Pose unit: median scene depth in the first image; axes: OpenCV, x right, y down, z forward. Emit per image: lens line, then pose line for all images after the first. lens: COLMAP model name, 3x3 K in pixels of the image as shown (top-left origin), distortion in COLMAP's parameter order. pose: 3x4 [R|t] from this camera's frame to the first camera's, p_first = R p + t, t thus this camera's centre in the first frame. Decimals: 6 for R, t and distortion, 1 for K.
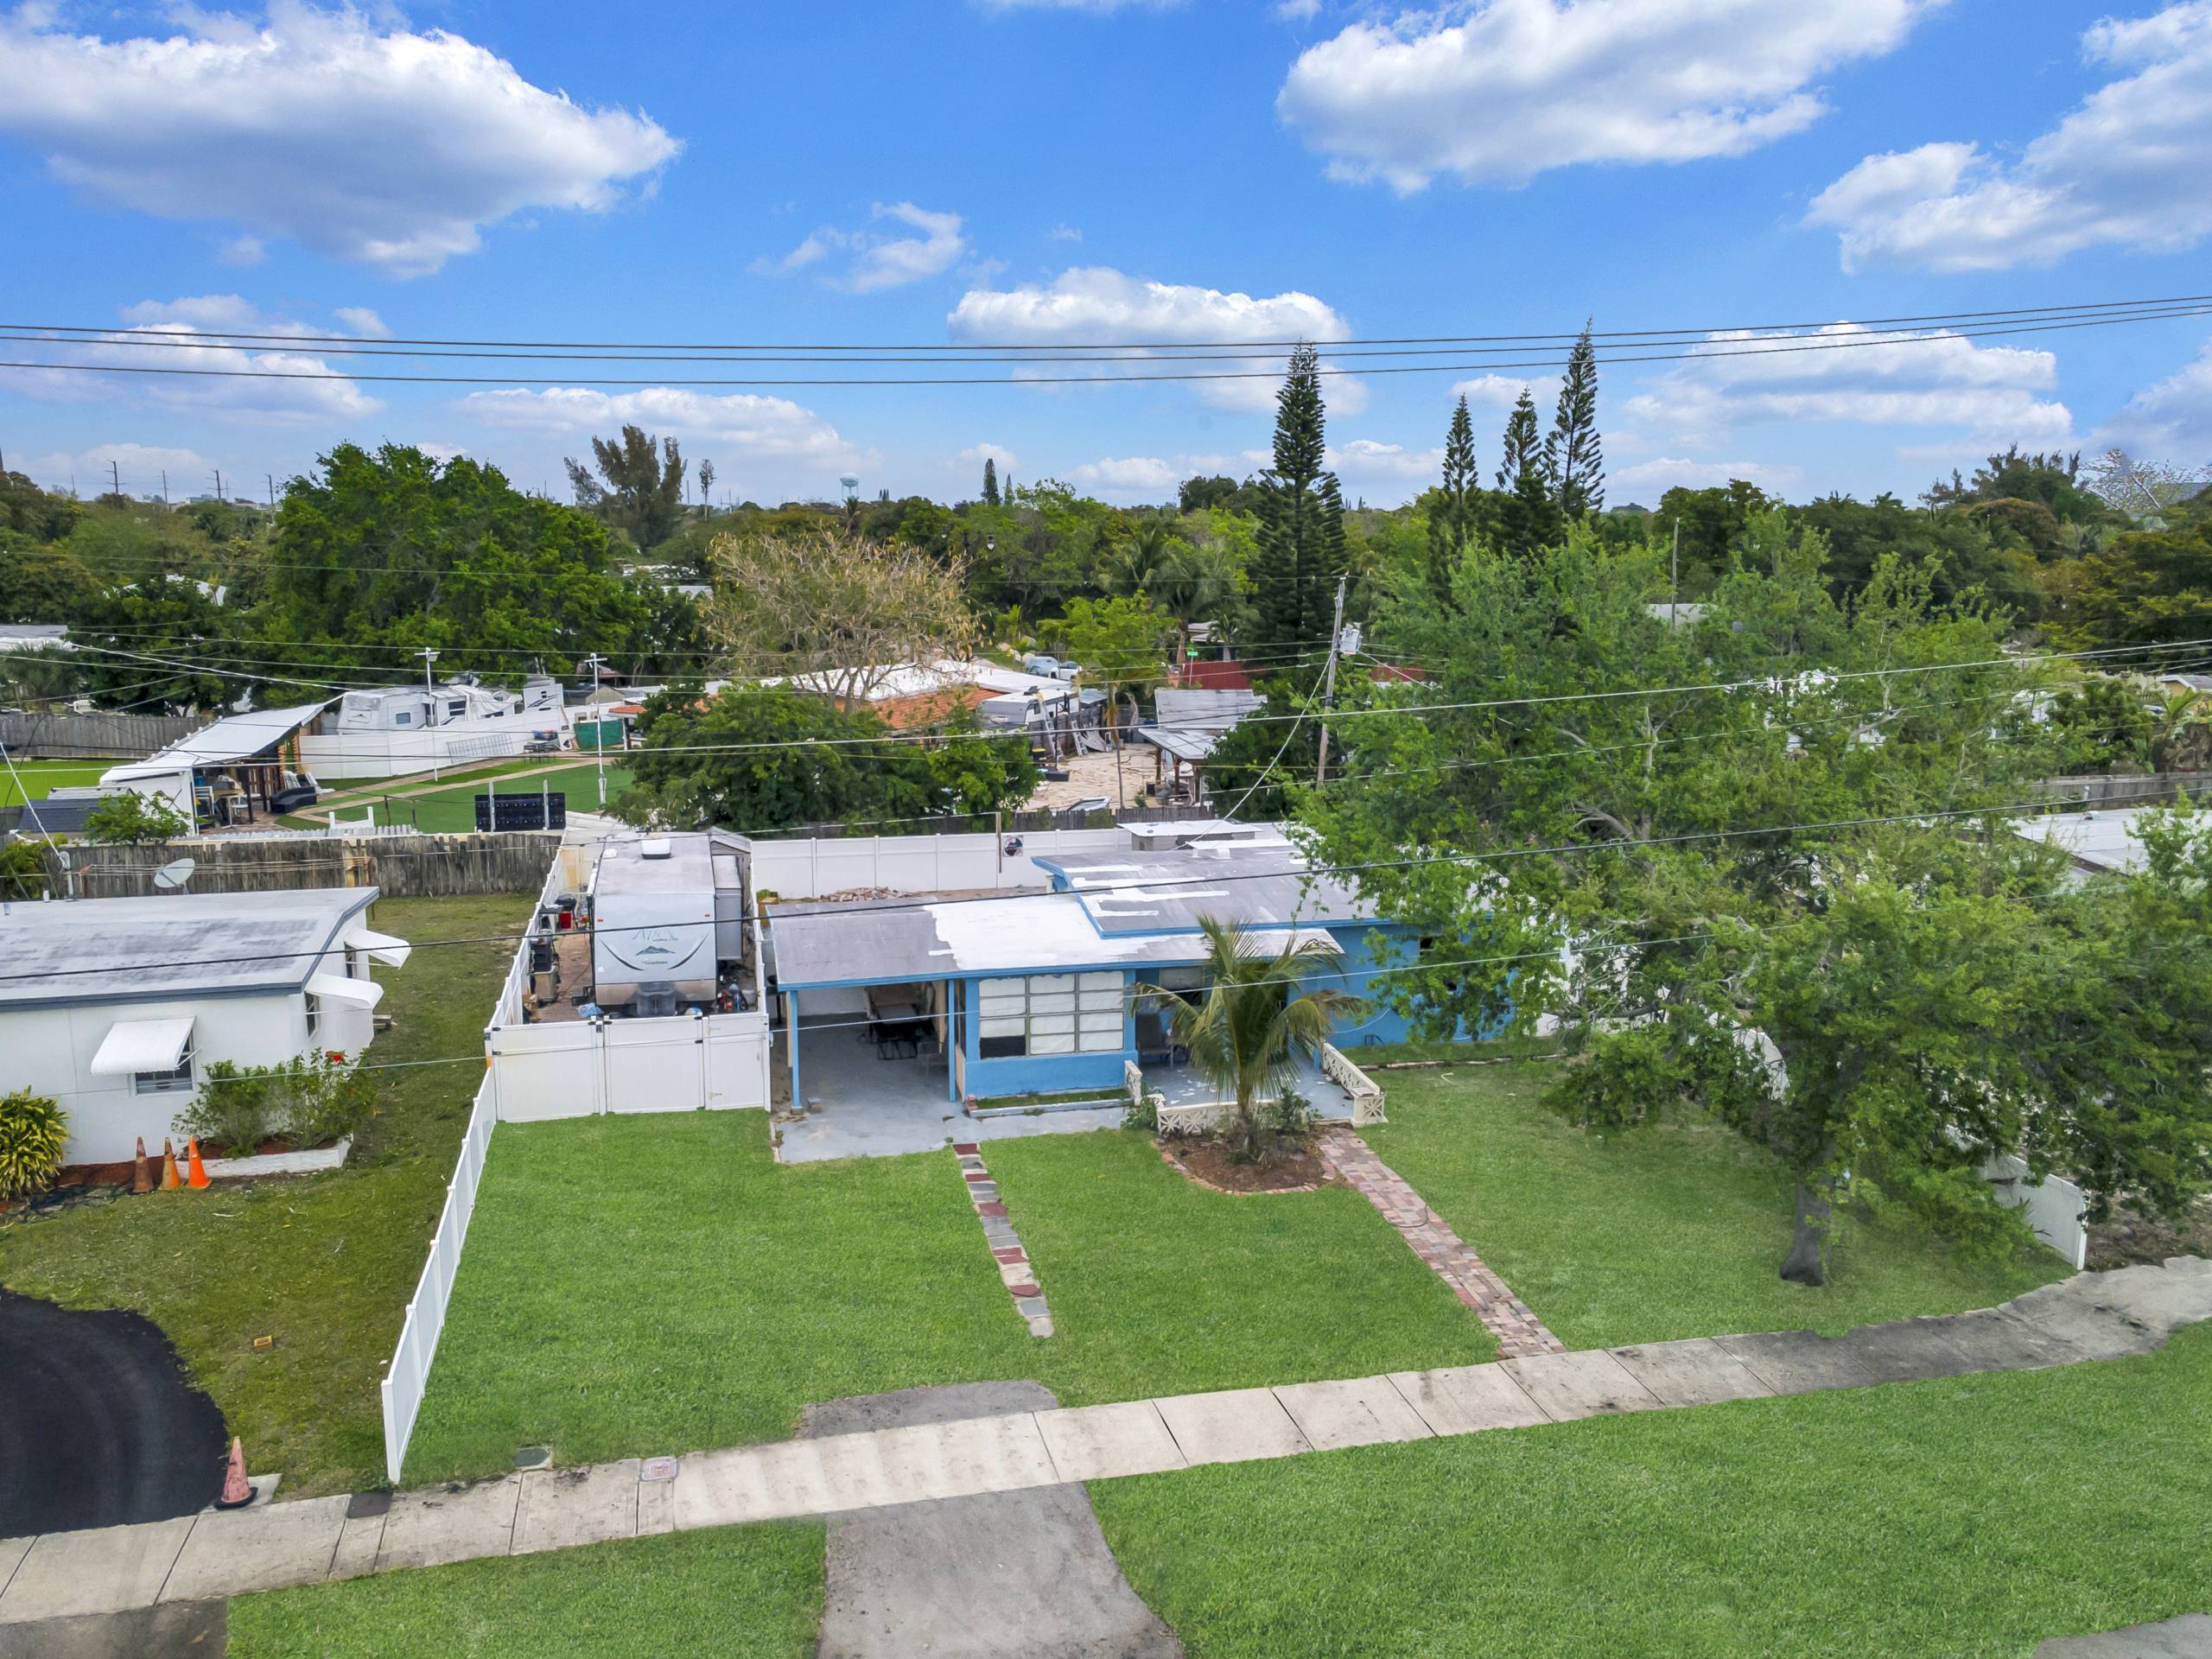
lens RADIAL K [[1620.8, 0, 1106.0], [0, 1620.8, 829.5], [0, 0, 1]] dist [0.004463, 0.075697]
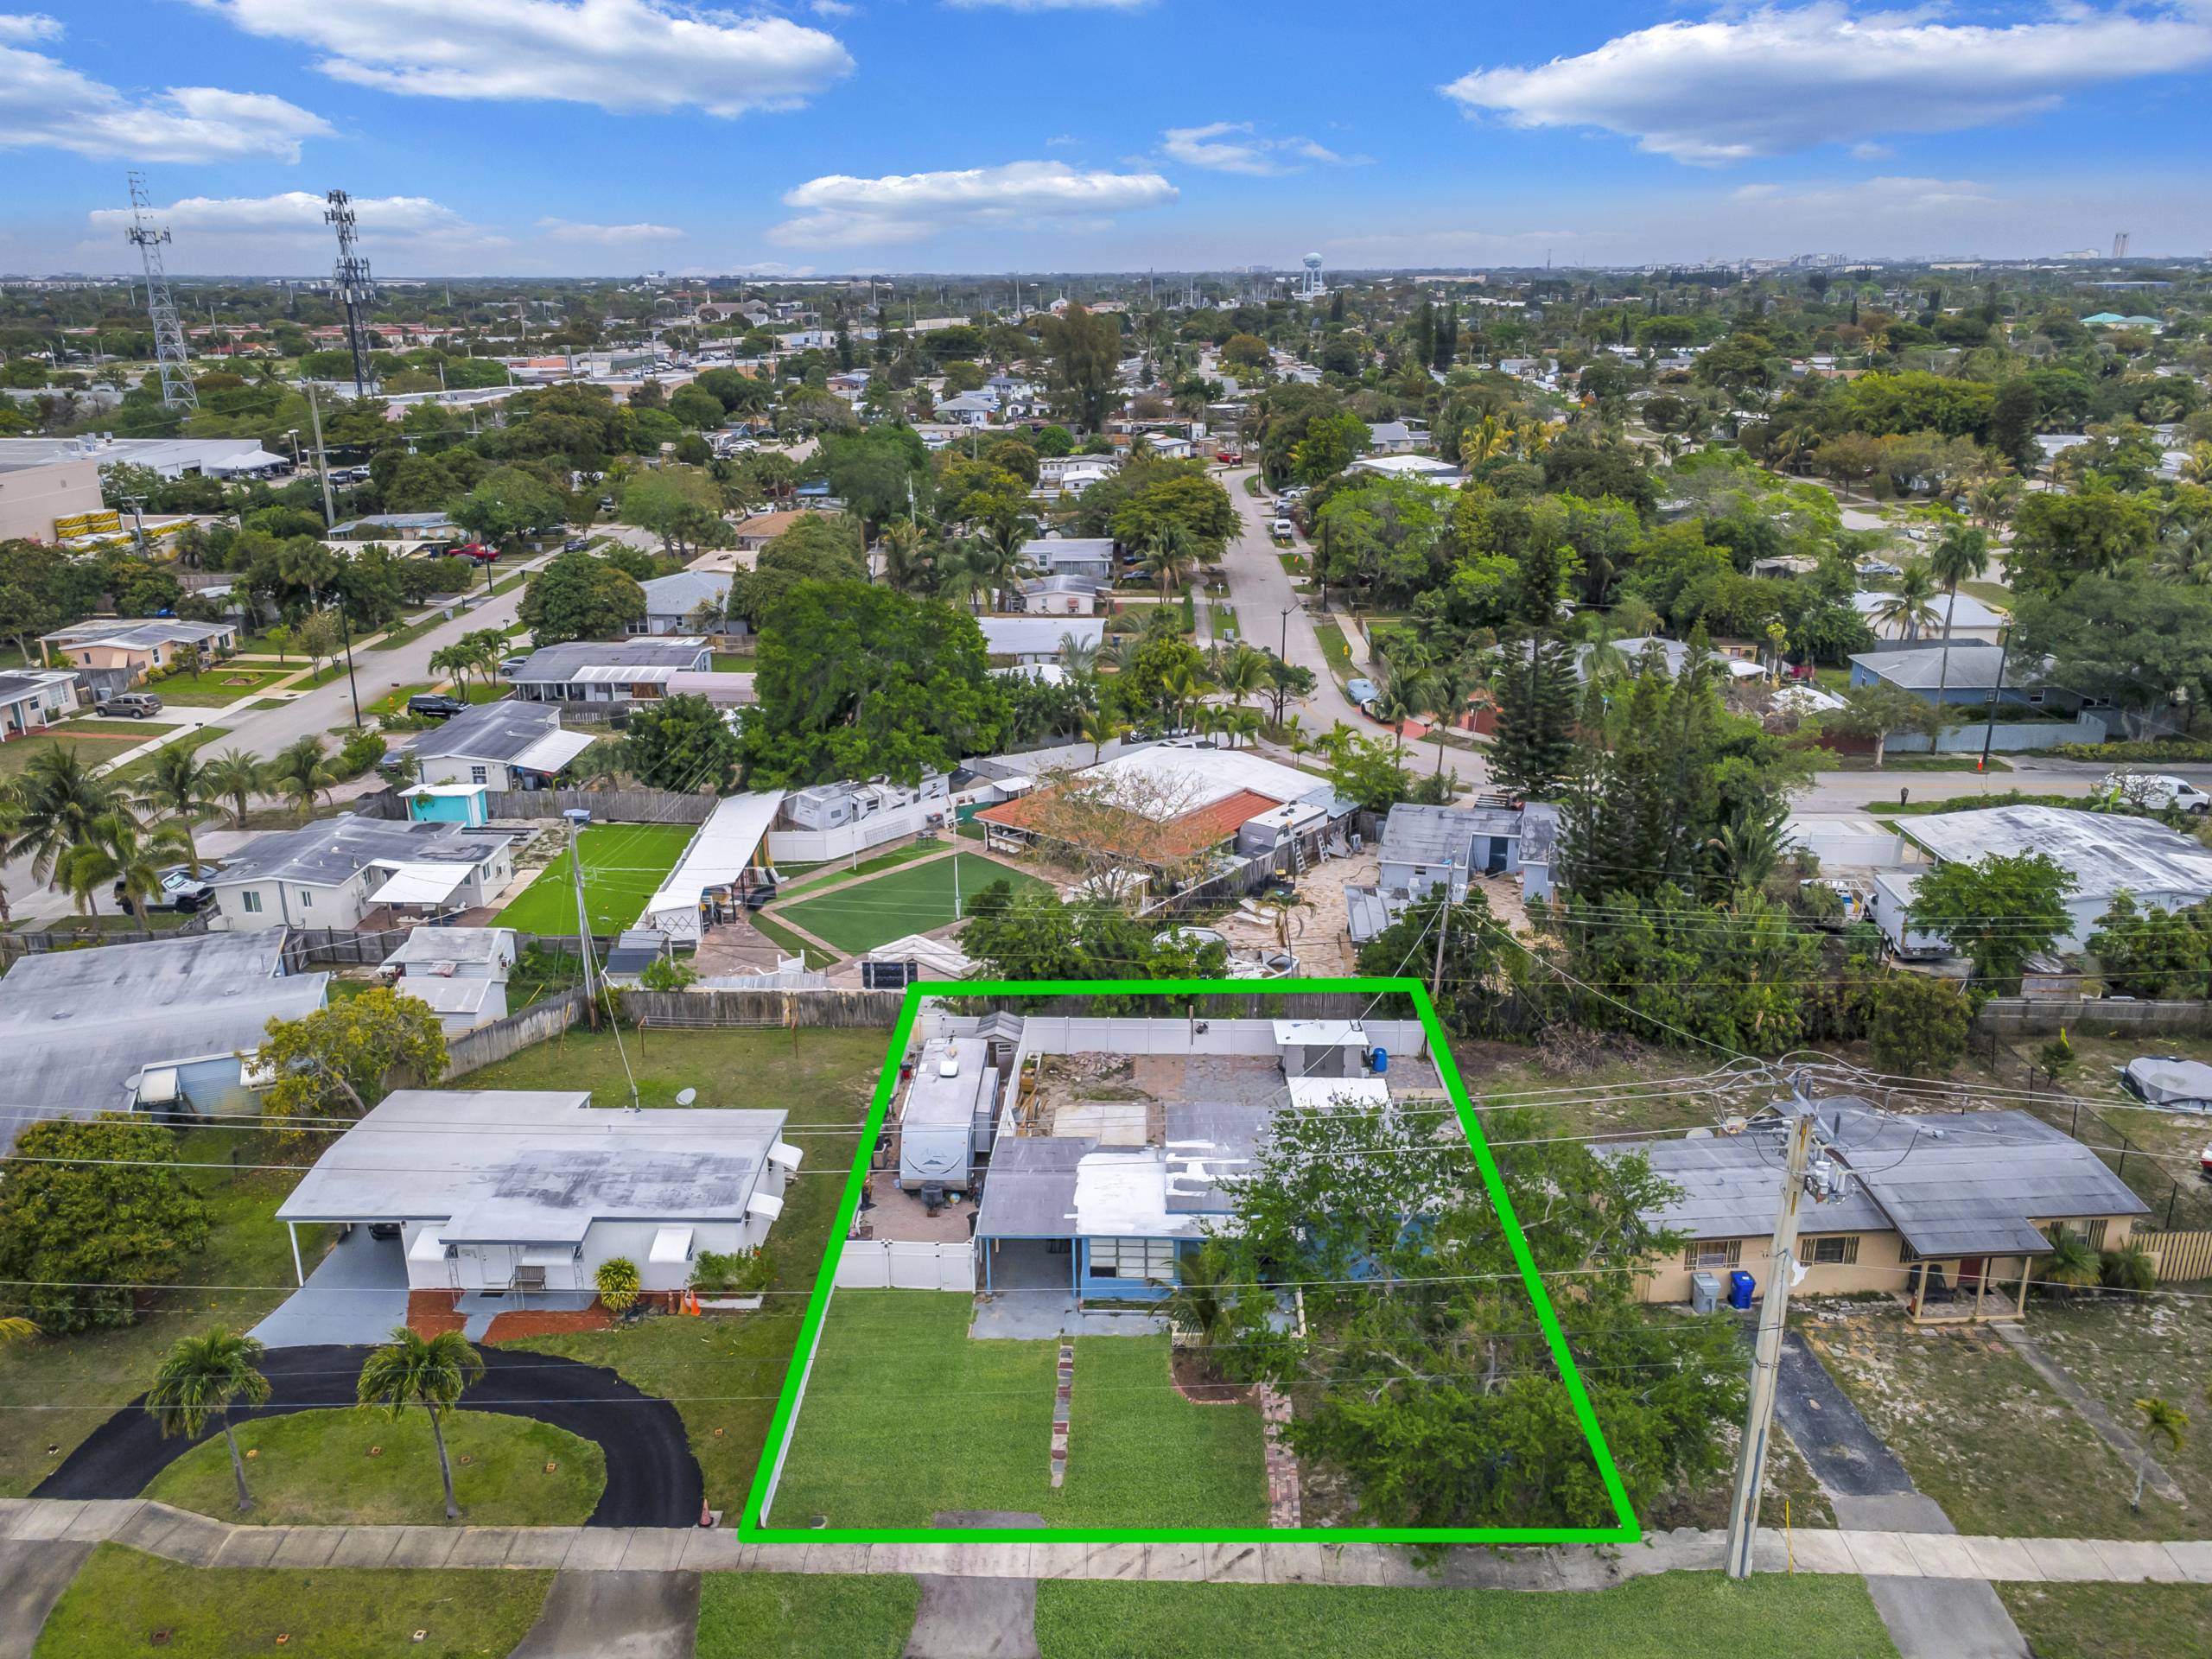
lens RADIAL K [[1565.0, 0, 1145.1], [0, 1565.0, 830.6], [0, 0, 1]] dist [0.005344, 0.039423]
pose [[0.970340, 0.067331, -0.232180, 0.349207], [-0.040780, 0.992257, 0.117318, -0.552725], [0.238281, -0.104370, 0.965572, -0.597865]]
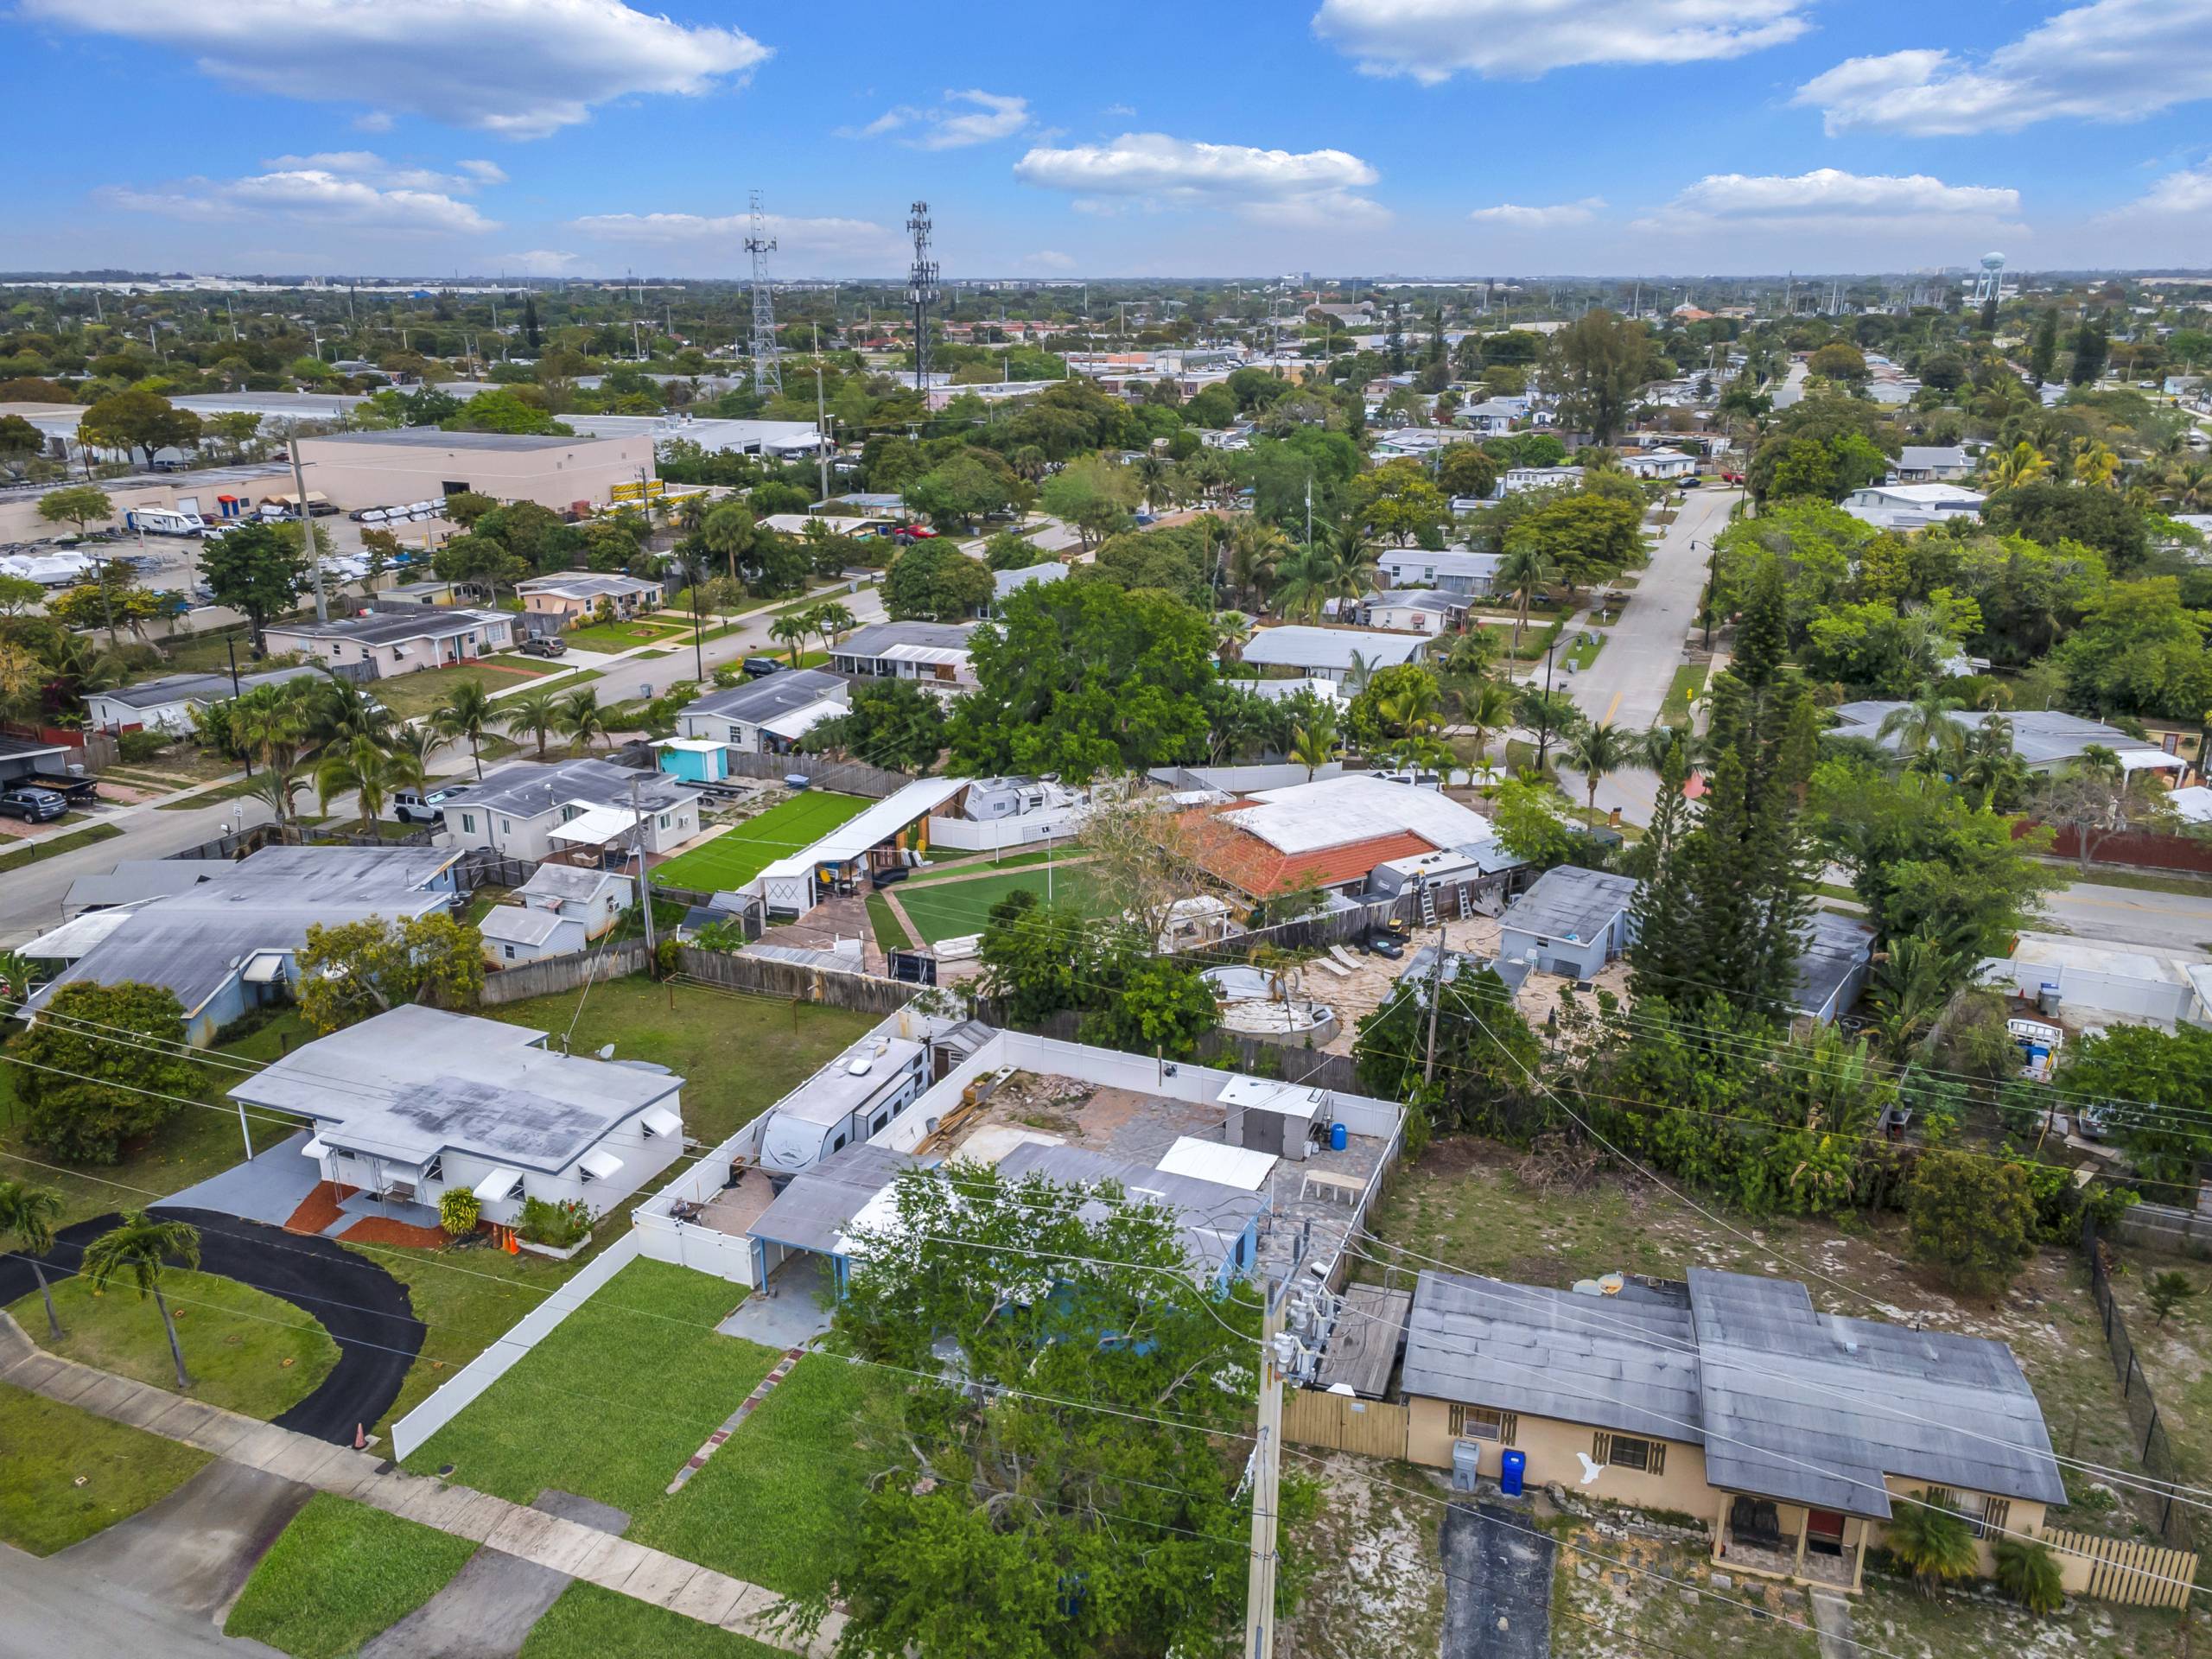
lens RADIAL K [[1565.0, 0, 1145.1], [0, 1565.0, 830.6], [0, 0, 1]] dist [0.005344, 0.039423]
pose [[0.832221, 0.177943, -0.525114, 1.002813], [-0.120435, 0.982503, 0.142066, -0.641928], [0.541206, -0.054988, 0.839090, -0.227480]]
